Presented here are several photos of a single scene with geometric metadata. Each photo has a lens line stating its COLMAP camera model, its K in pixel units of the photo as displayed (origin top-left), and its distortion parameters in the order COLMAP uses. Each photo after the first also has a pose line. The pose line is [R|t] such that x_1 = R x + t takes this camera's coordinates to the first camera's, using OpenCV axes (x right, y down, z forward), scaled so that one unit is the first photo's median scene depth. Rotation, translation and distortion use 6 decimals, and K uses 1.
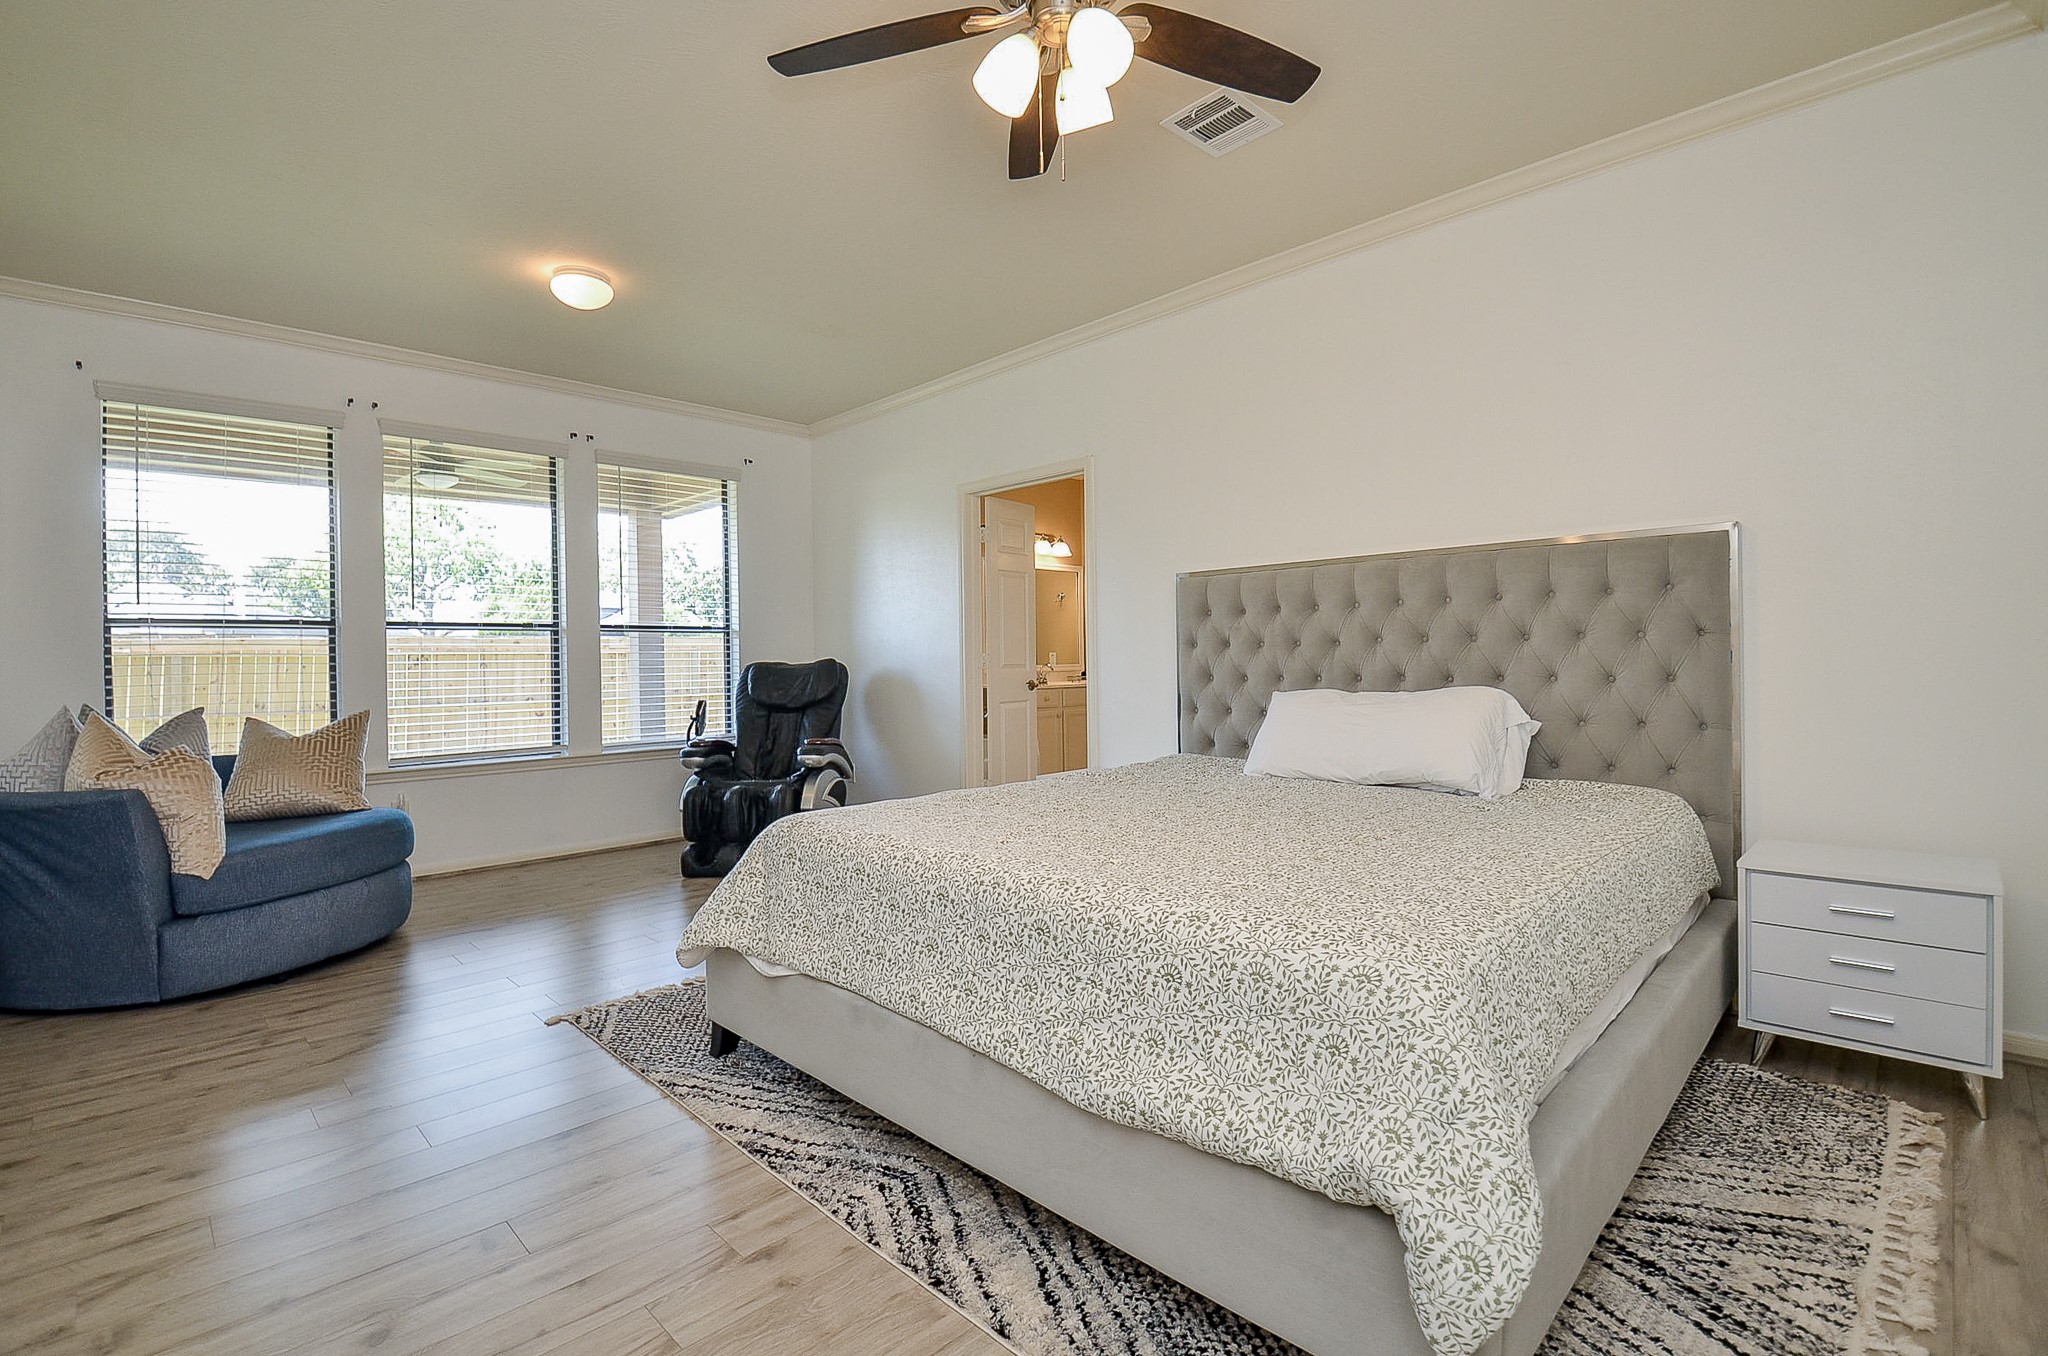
lens RADIAL K [[923.4, 0, 1028.5], [0, 923.4, 673.9], [0, 0, 1]] dist [-0.007564, -0.010142]
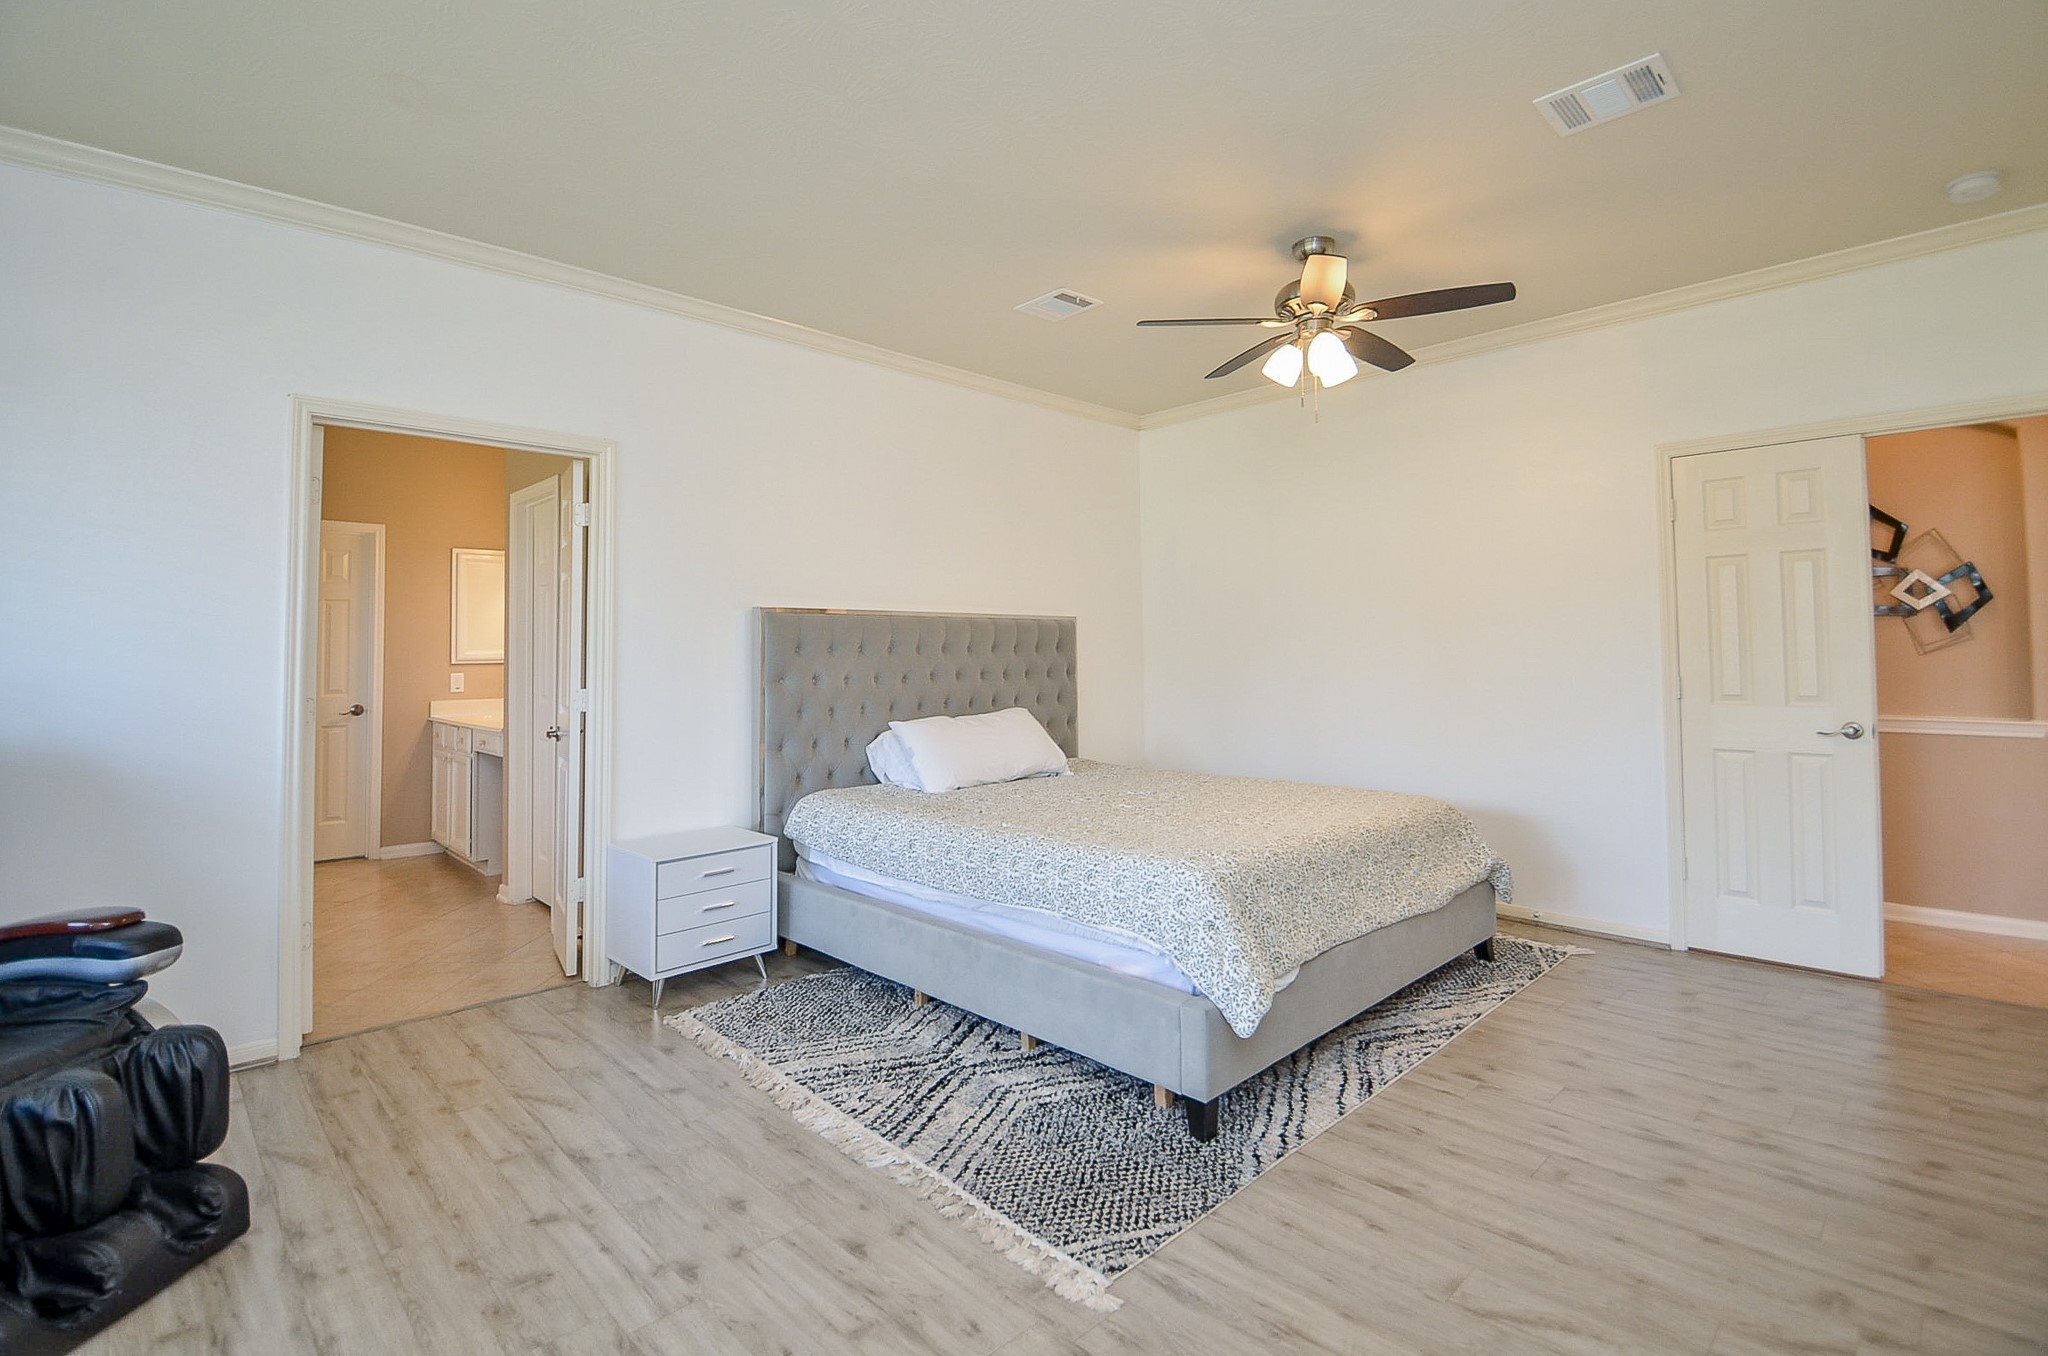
lens RADIAL K [[923.4, 0, 1022.5], [0, 923.4, 662.3], [0, 0, 1]] dist [-0.007564, -0.010142]
pose [[0.025109, 0.003832, 0.999677, -1.664011], [0.012283, 0.999916, -0.004141, -0.088220], [-0.999609, 0.012383, 0.025060, 1.502935]]
